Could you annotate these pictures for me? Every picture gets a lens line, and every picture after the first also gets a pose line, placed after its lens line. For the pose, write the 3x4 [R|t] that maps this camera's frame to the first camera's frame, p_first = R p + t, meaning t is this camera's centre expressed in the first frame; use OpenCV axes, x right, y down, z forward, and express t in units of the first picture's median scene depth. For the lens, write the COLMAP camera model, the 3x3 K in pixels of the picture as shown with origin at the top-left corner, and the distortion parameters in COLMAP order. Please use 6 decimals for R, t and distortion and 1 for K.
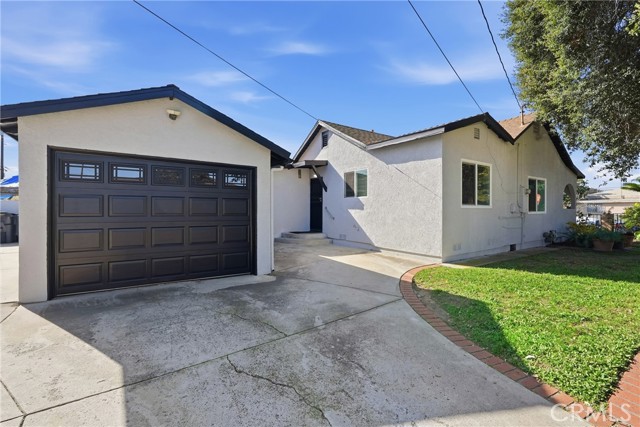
lens RADIAL K [[288.7, 0, 322.8], [0, 288.7, 210.4], [0, 0, 1]] dist [-0.003856, 0.002799]
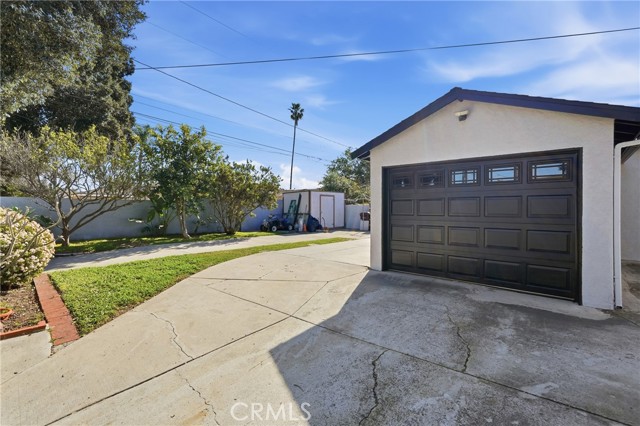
lens RADIAL K [[288.7, 0, 322.3], [0, 288.7, 211.6], [0, 0, 1]] dist [-0.003856, 0.002799]
pose [[0.232144, 0.004196, -0.972672, 0.405830], [0.001714, 0.999987, 0.004723, -0.002495], [0.972680, -0.002764, 0.232133, 0.335711]]
